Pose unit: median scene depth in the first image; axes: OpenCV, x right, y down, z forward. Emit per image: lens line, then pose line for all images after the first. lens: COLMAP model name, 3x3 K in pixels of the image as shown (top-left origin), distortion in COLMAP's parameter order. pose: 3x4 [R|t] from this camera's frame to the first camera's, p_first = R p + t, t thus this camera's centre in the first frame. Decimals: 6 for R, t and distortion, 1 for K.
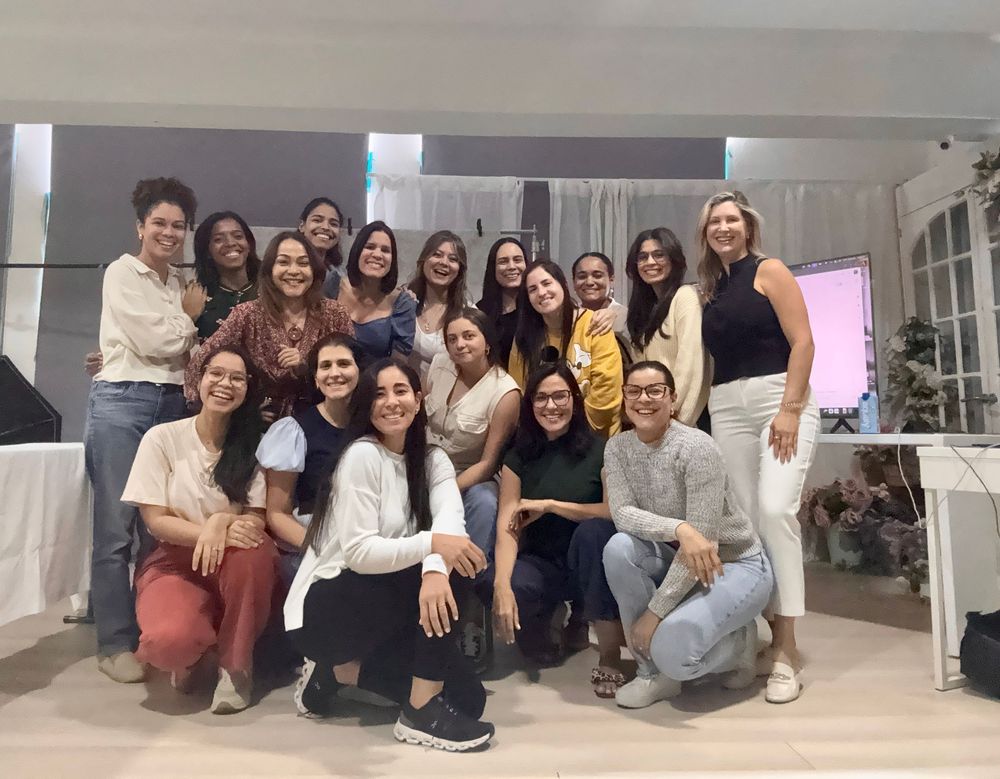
lens RADIAL K [[755.8, 0, 498.8], [0, 755.8, 391.1], [0, 0, 1]] dist [-0.005737, -0.000073]
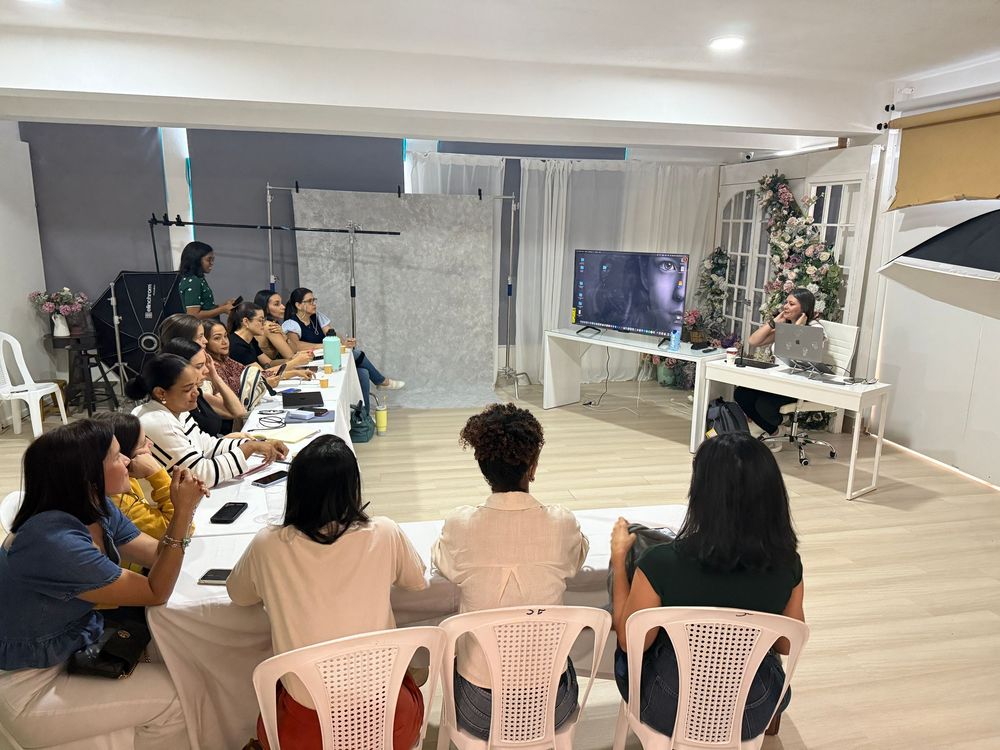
lens RADIAL K [[705.4, 0, 497.6], [0, 705.4, 376.9], [0, 0, 1]] dist [0.031584, -0.038041]
pose [[0.979866, -0.033081, 0.196897, -0.301697], [-0.039416, 0.934718, 0.353198, -0.387904], [-0.195728, -0.353847, 0.914594, -0.535277]]
